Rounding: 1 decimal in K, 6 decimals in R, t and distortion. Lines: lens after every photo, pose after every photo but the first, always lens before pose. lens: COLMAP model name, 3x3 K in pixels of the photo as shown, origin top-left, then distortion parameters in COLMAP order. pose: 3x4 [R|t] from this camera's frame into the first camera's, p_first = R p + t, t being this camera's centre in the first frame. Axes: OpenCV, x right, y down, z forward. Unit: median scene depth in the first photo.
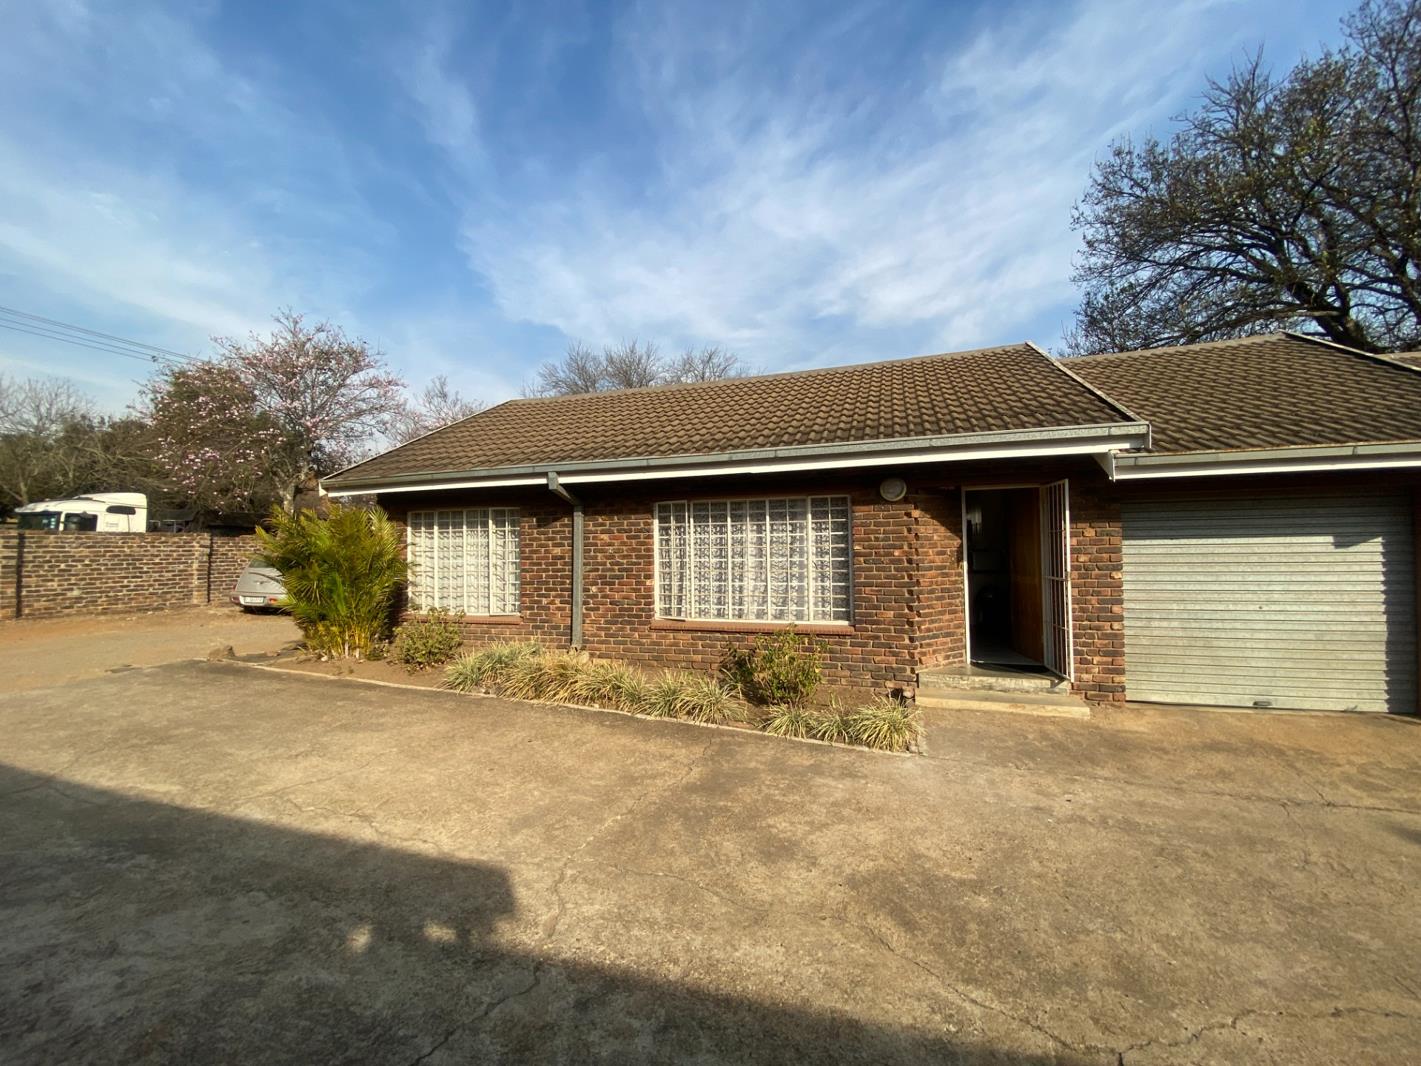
lens RADIAL K [[574.5, 0, 710.5], [0, 574.5, 533.0], [0, 0, 1]] dist [0.033448, -0.027489]
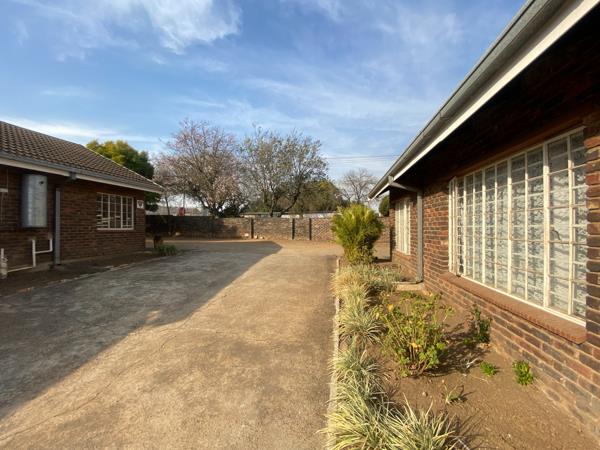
lens RADIAL K [[242.6, 0, 300.0], [0, 242.6, 225.0], [0, 0, 1]] dist [0.033448, -0.027489]
pose [[0.148735, 0.007462, -0.988849, 0.436739], [0.021815, 0.999703, 0.010825, 0.032187], [0.988636, -0.023181, 0.148528, 0.614644]]
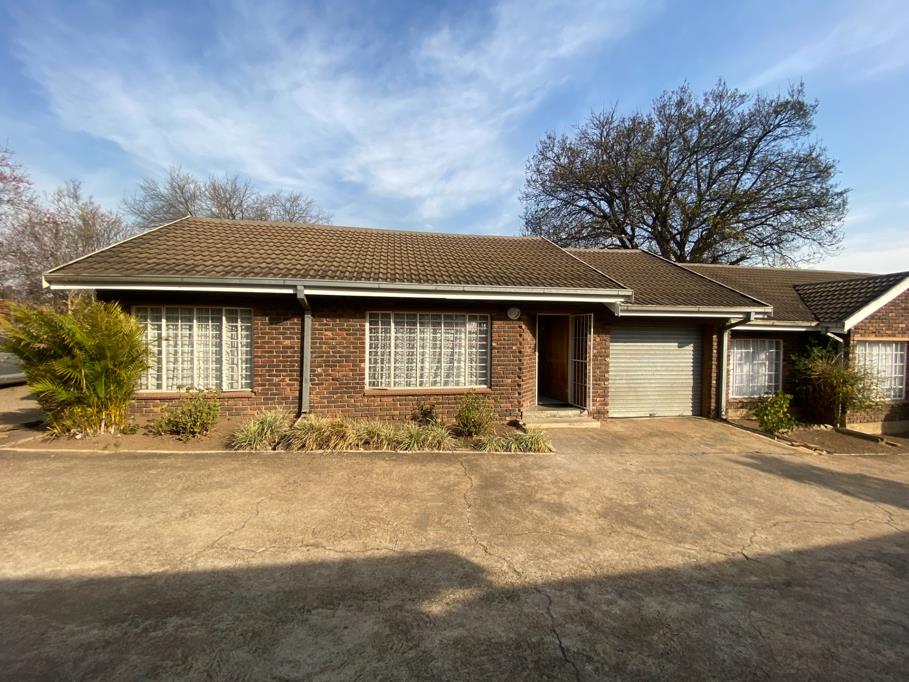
lens RADIAL K [[367.5, 0, 454.5], [0, 367.5, 341.0], [0, 0, 1]] dist [0.033448, -0.027489]
pose [[0.887818, 0.016329, 0.459905, -0.354736], [-0.034628, 0.998907, 0.031380, -0.015188], [-0.458890, -0.043786, 0.887413, 0.045522]]
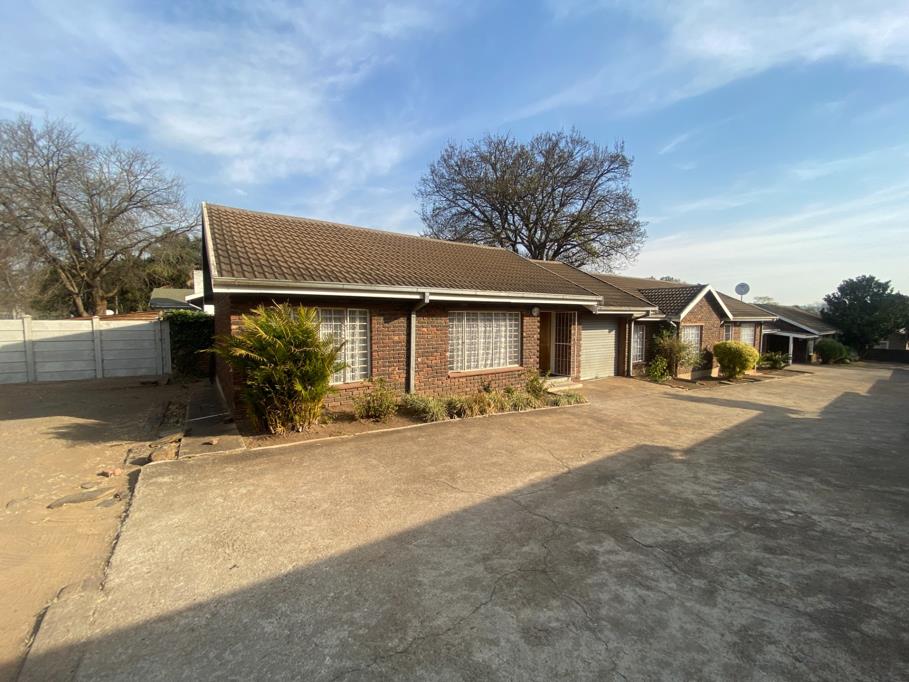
lens RADIAL K [[367.5, 0, 454.5], [0, 367.5, 341.0], [0, 0, 1]] dist [0.033448, -0.027489]
pose [[0.609439, -0.032155, 0.792181, -1.100092], [-0.027540, 0.997716, 0.061685, -0.032552], [-0.792355, -0.059410, 0.607161, 0.267310]]
